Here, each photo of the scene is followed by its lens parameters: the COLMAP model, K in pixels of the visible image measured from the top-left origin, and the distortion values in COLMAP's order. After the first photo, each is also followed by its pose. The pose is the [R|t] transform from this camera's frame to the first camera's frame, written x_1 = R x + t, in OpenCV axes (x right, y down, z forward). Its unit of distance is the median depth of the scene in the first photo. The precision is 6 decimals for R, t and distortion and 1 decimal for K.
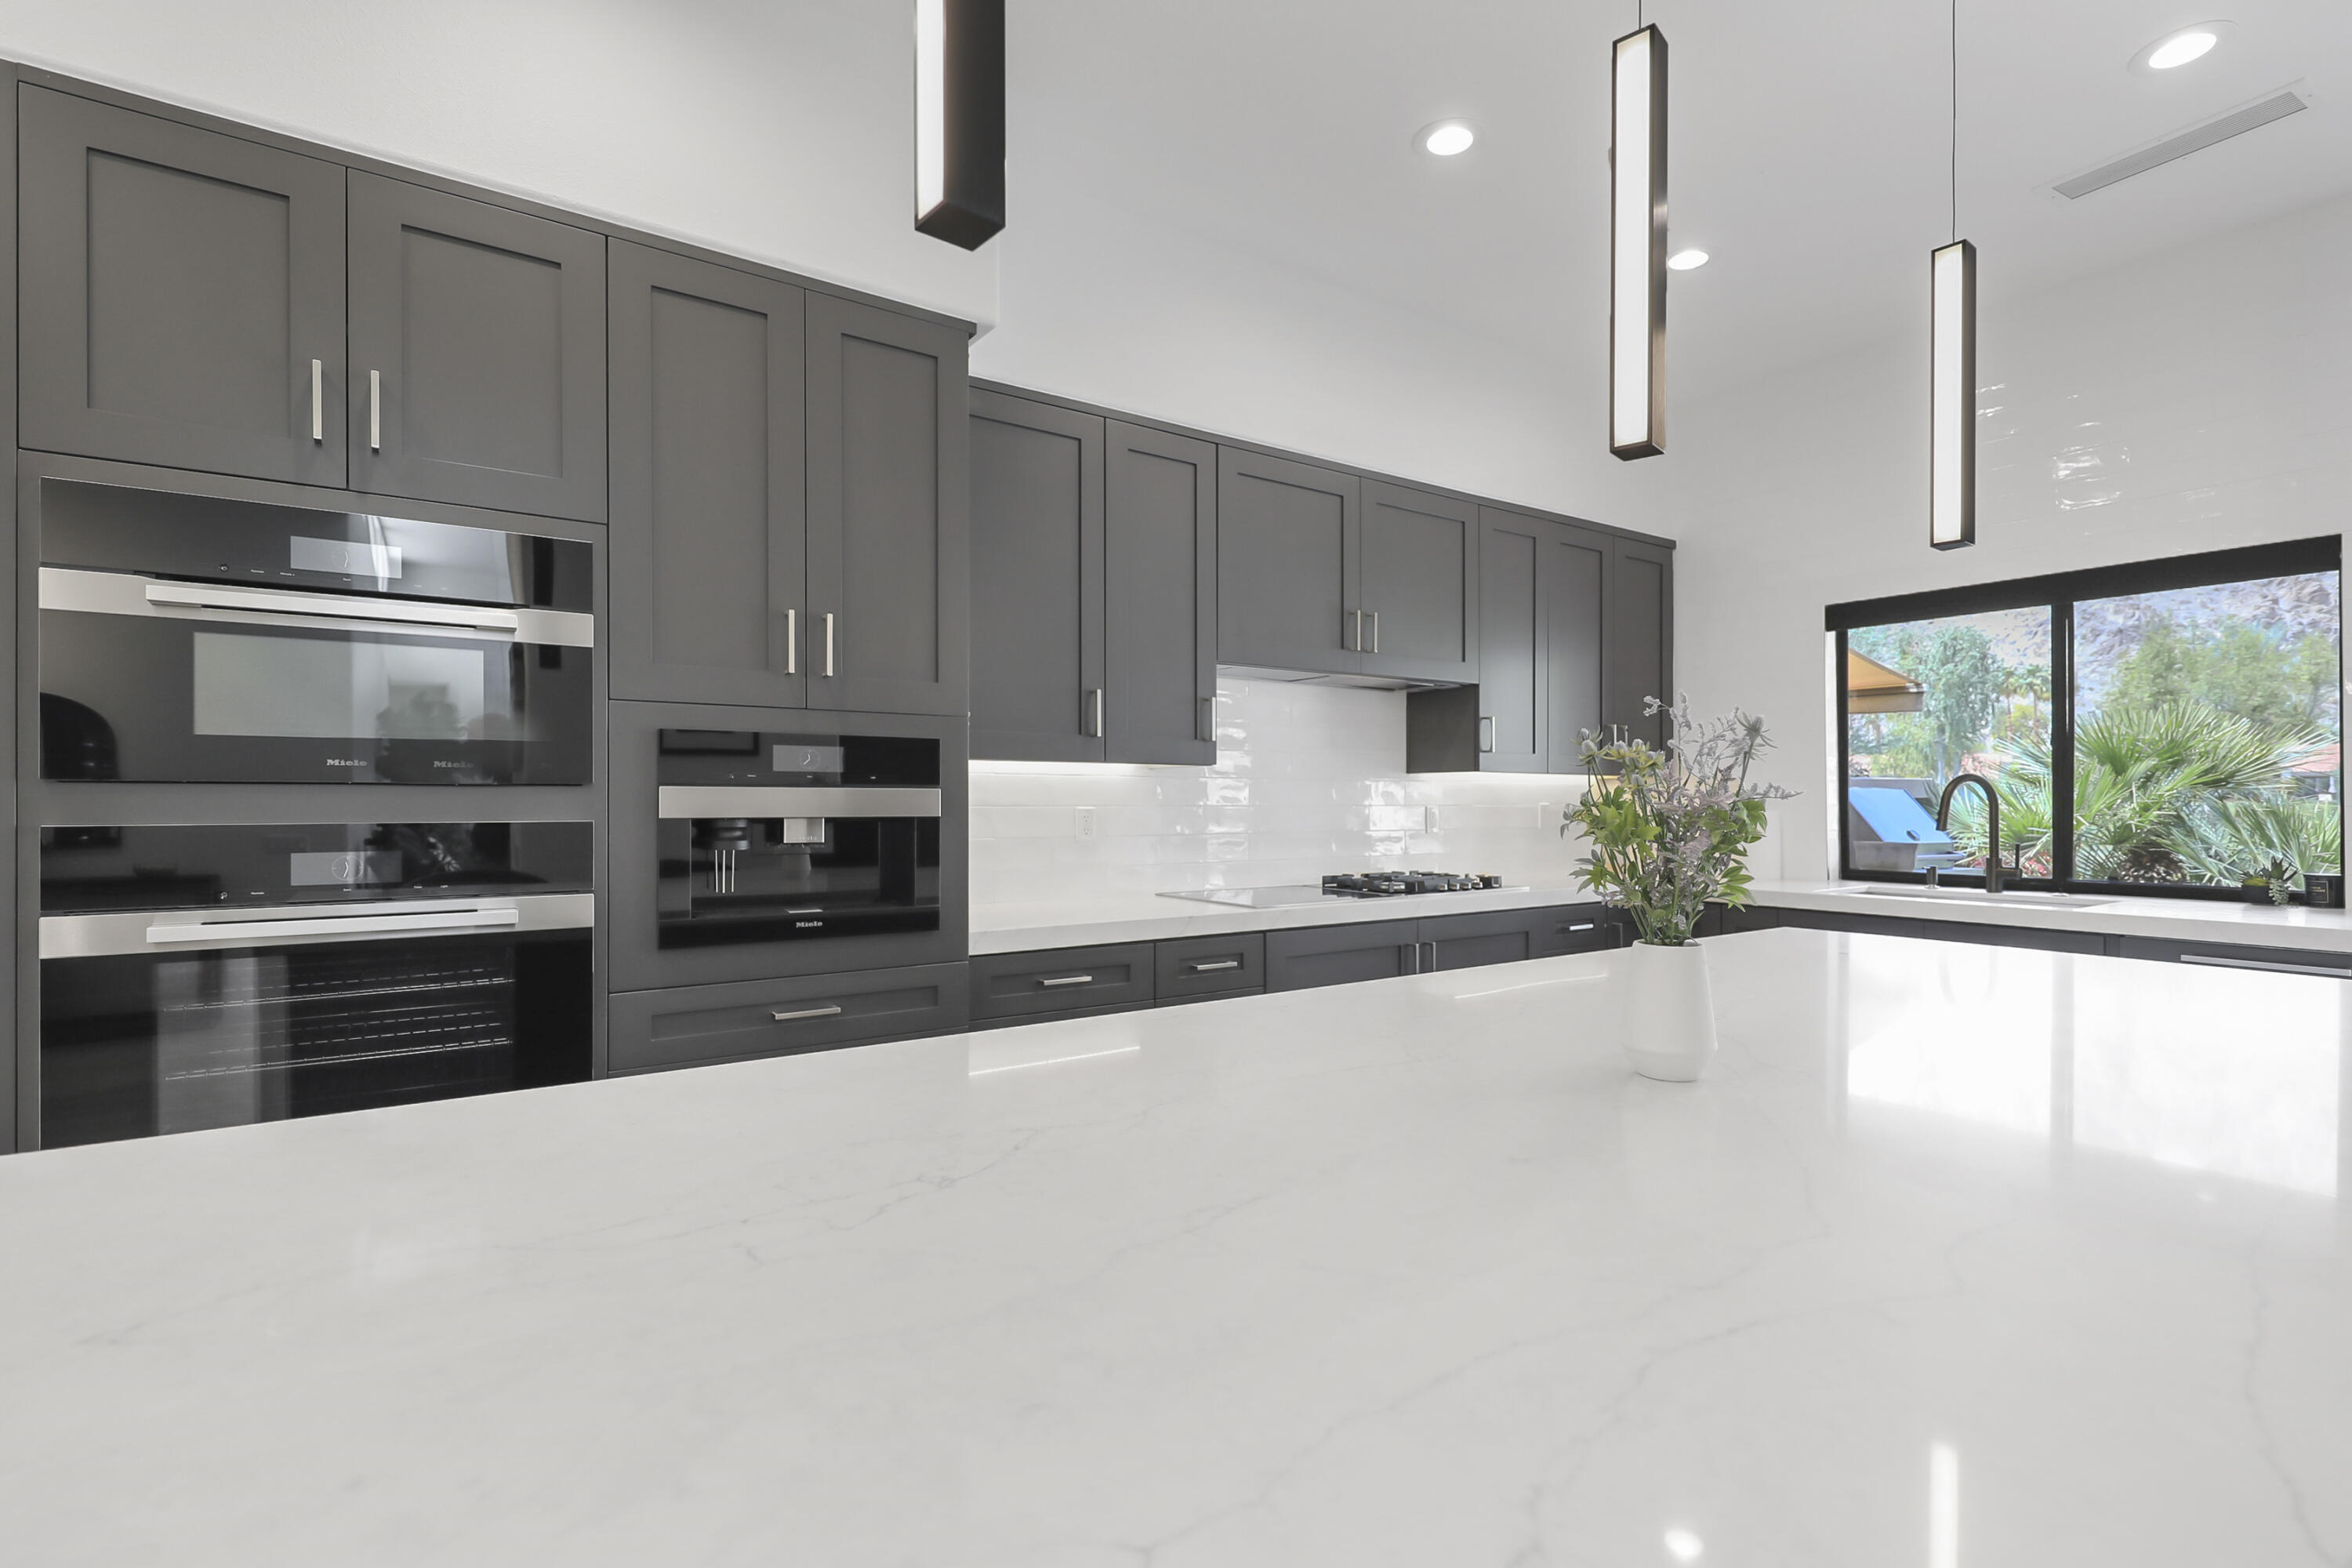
lens RADIAL K [[1124.4, 0, 1164.4], [0, 1124.4, 808.3], [0, 0, 1]] dist [0.015705, -0.005784]
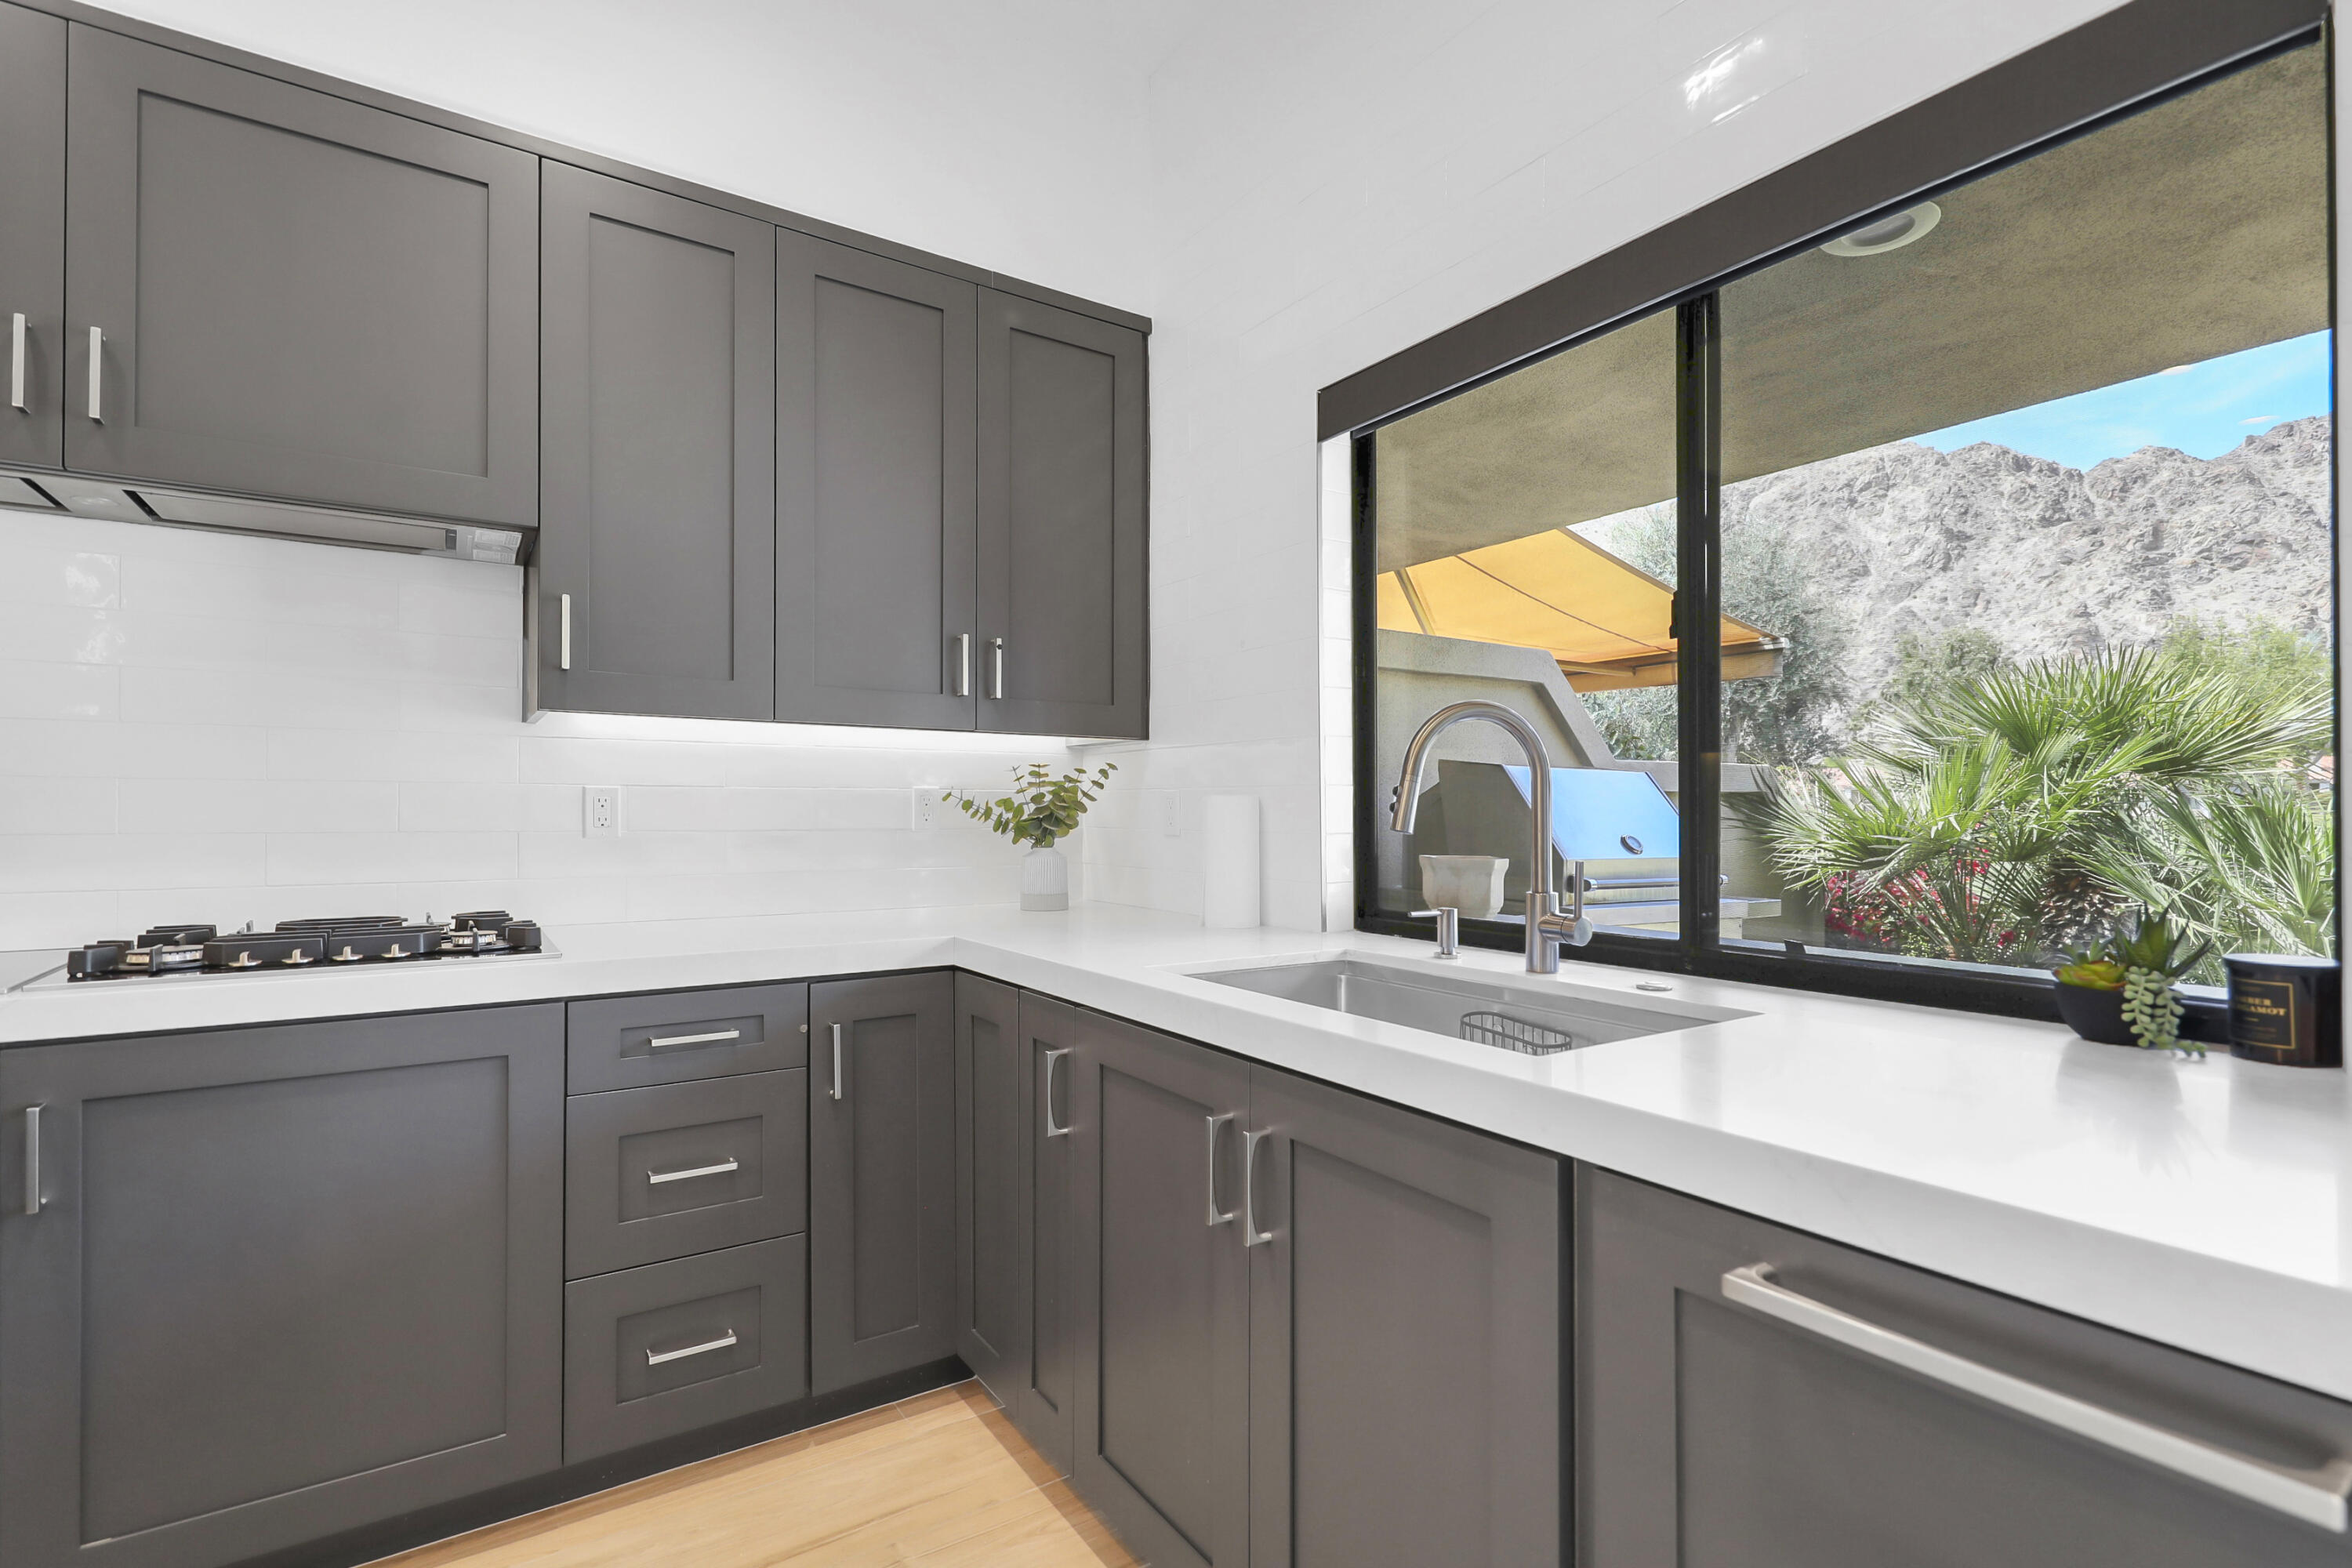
lens RADIAL K [[1124.4, 0, 1155.2], [0, 1124.4, 801.5], [0, 0, 1]] dist [0.015705, -0.005784]
pose [[0.999750, 0.001684, -0.022308, 0.659028], [-0.002057, 0.999858, -0.016730, 0.017841], [0.022277, 0.016772, 0.999611, 0.623277]]
